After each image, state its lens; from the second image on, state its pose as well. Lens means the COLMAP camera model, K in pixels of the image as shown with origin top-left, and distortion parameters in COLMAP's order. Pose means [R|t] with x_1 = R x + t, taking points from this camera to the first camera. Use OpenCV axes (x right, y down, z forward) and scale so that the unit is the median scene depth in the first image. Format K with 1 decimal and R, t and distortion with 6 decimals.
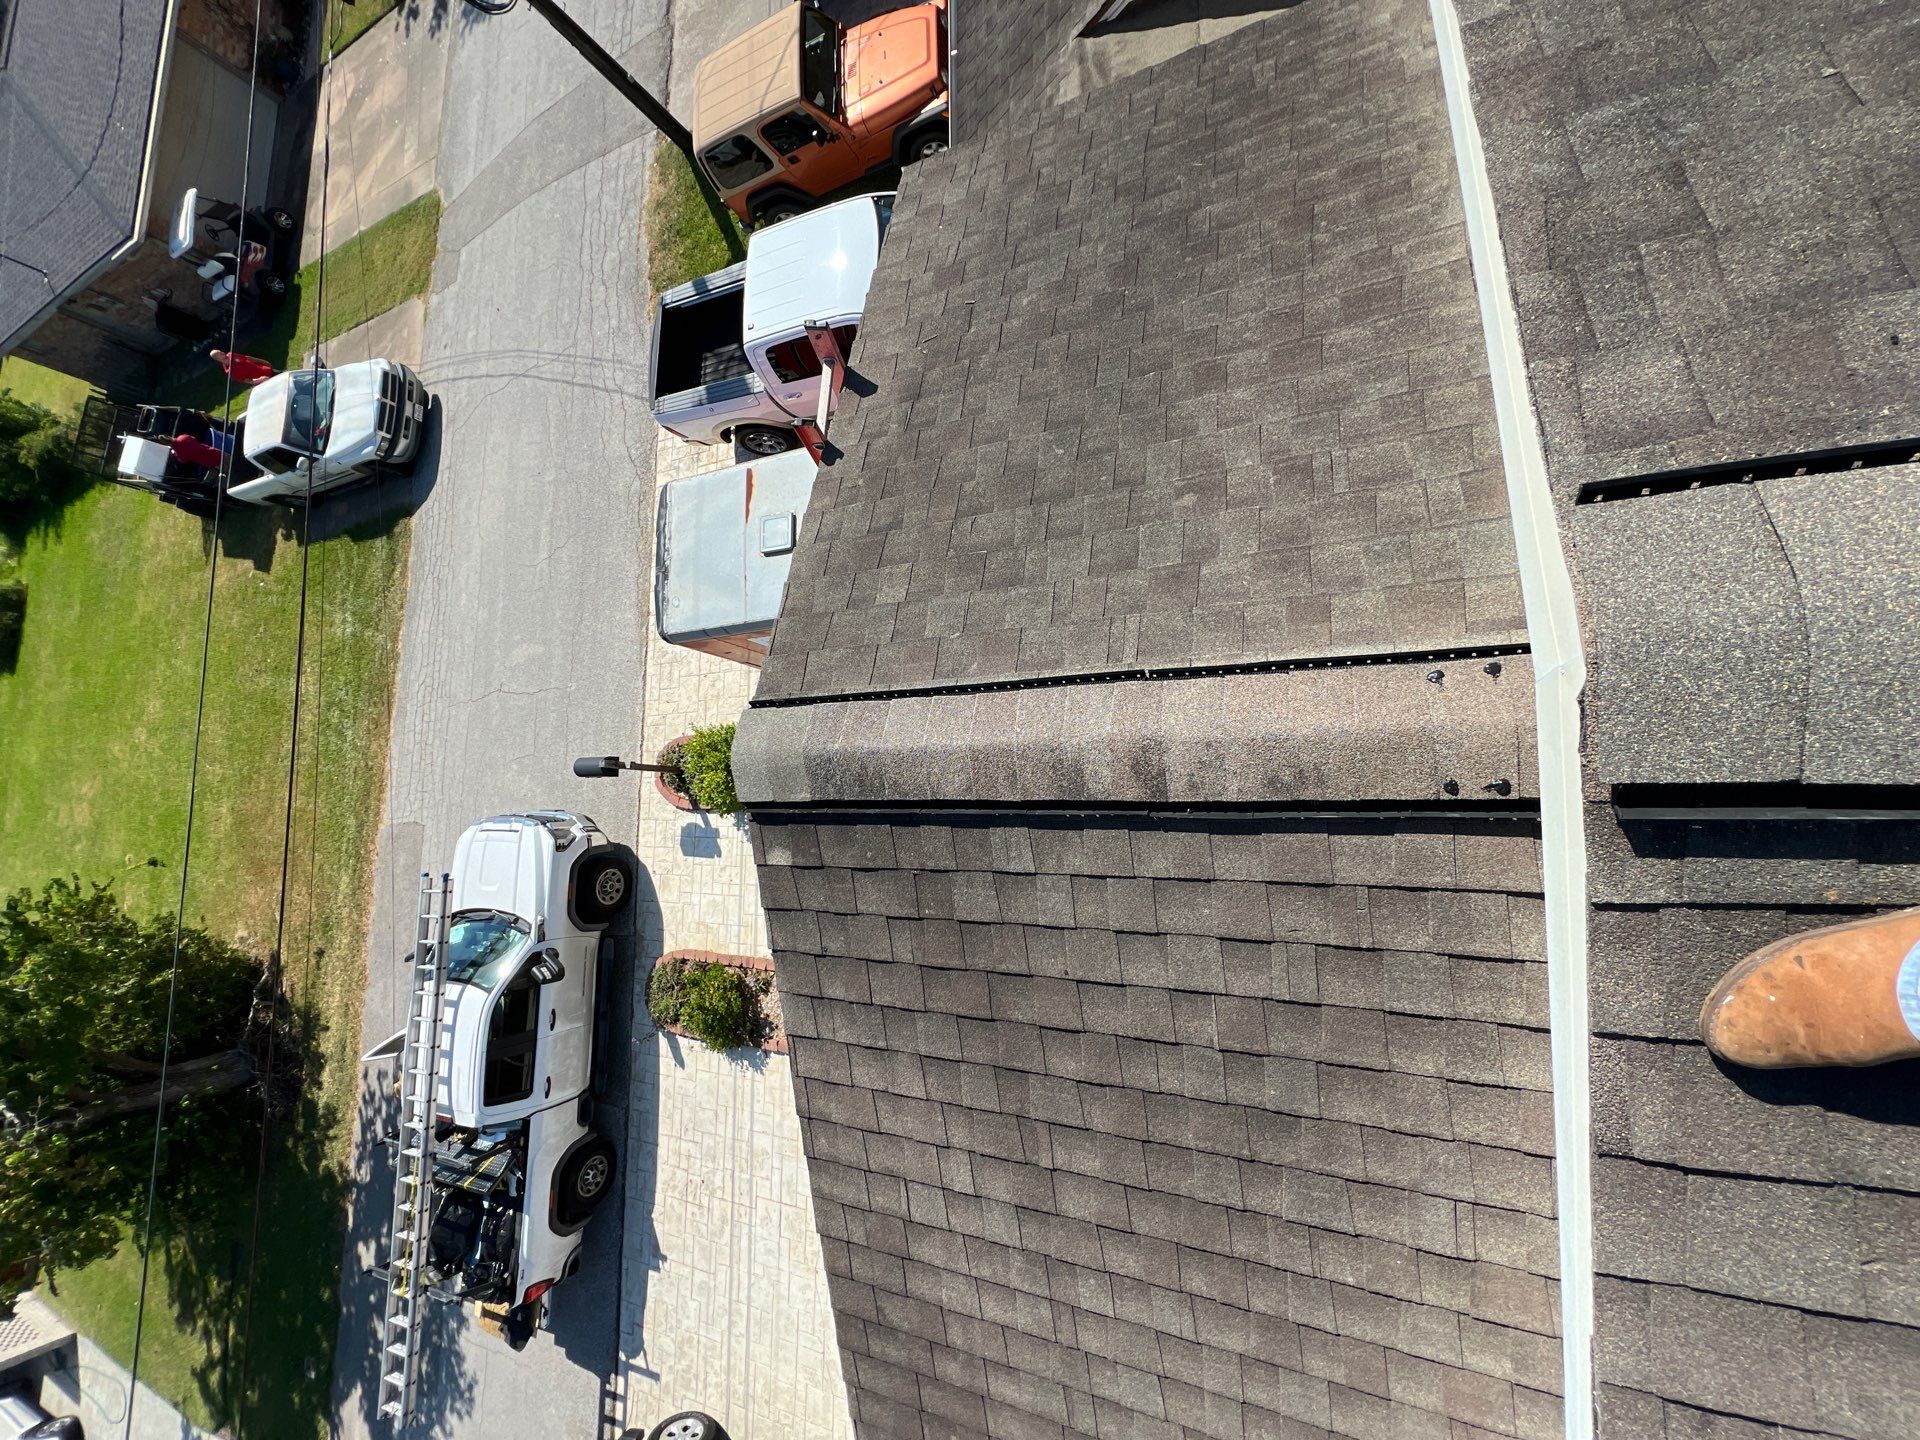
lens RADIAL K [[769.3, 0, 954.8], [0, 769.3, 715.4], [0, 0, 1]] dist [-0.001332, -0.000324]
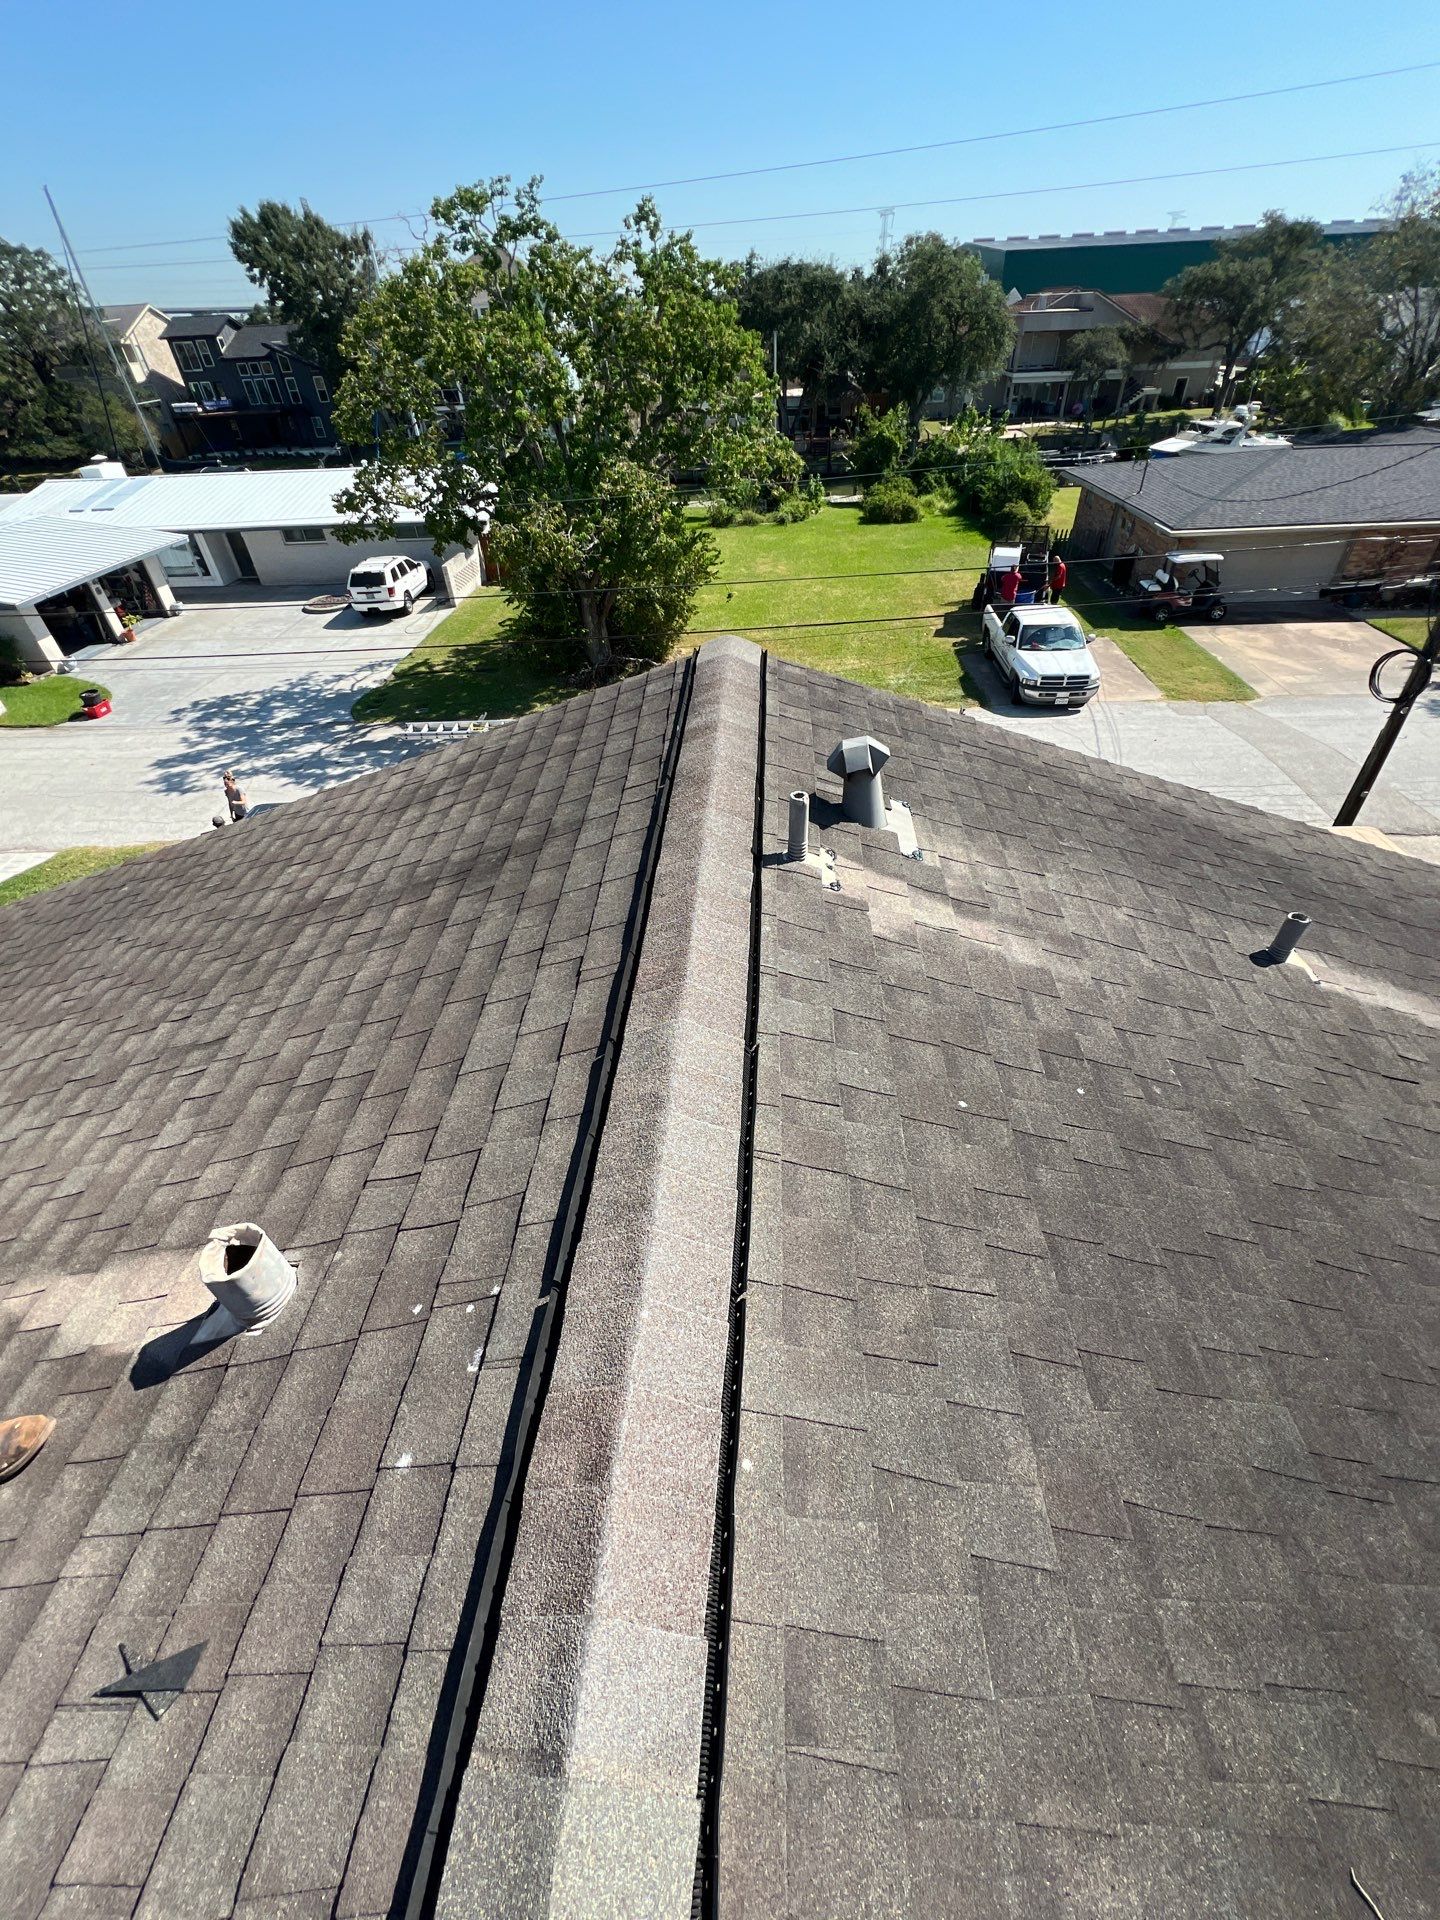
lens RADIAL K [[769.3, 0, 725.3], [0, 769.3, 953.5], [0, 0, 1]] dist [-0.001332, -0.000324]
pose [[-0.023178, 0.919977, -0.391286, 0.211507], [-0.981798, 0.052853, 0.182424, -0.040653], [0.188507, 0.388392, 0.902007, -0.120833]]
